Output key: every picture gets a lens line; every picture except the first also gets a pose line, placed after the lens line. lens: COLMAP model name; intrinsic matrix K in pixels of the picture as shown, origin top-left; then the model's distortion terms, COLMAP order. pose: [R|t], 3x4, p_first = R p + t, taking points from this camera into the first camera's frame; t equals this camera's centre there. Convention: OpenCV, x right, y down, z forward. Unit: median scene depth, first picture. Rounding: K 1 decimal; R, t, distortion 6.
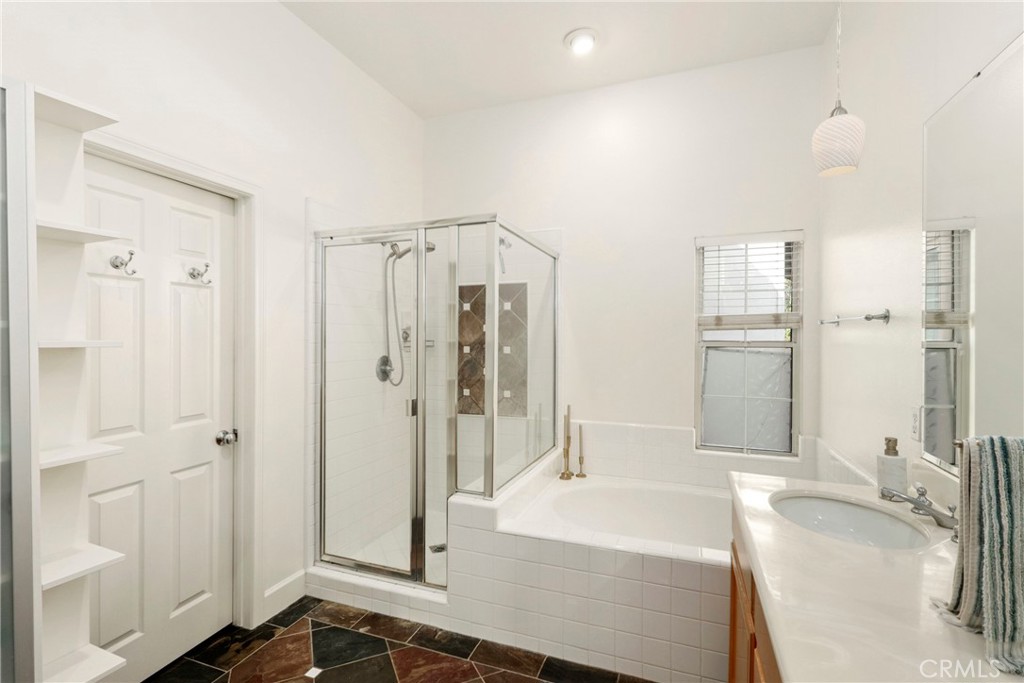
lens RADIAL K [[472.5, 0, 513.0], [0, 472.5, 342.7], [0, 0, 1]] dist [-0.000528, 0.001895]
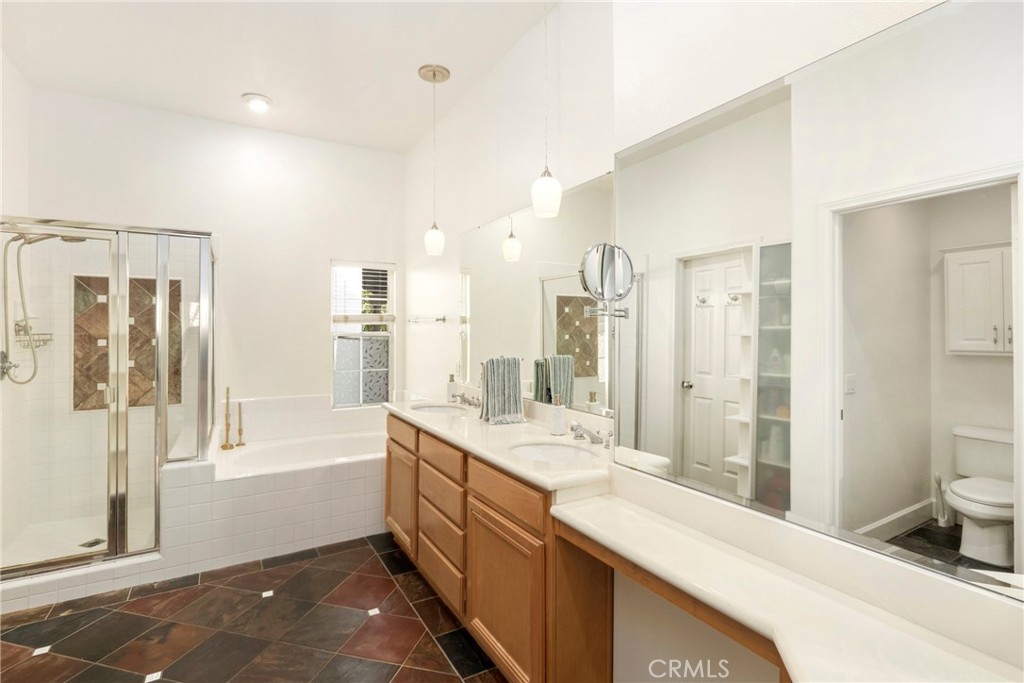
lens RADIAL K [[472.5, 0, 507.0], [0, 472.5, 329.0], [0, 0, 1]] dist [-0.000528, 0.001895]
pose [[0.631061, -0.000686, 0.775733, -0.469200], [0.010499, 0.999916, -0.007657, 0.003769], [-0.775662, 0.012977, 0.631015, -0.376988]]
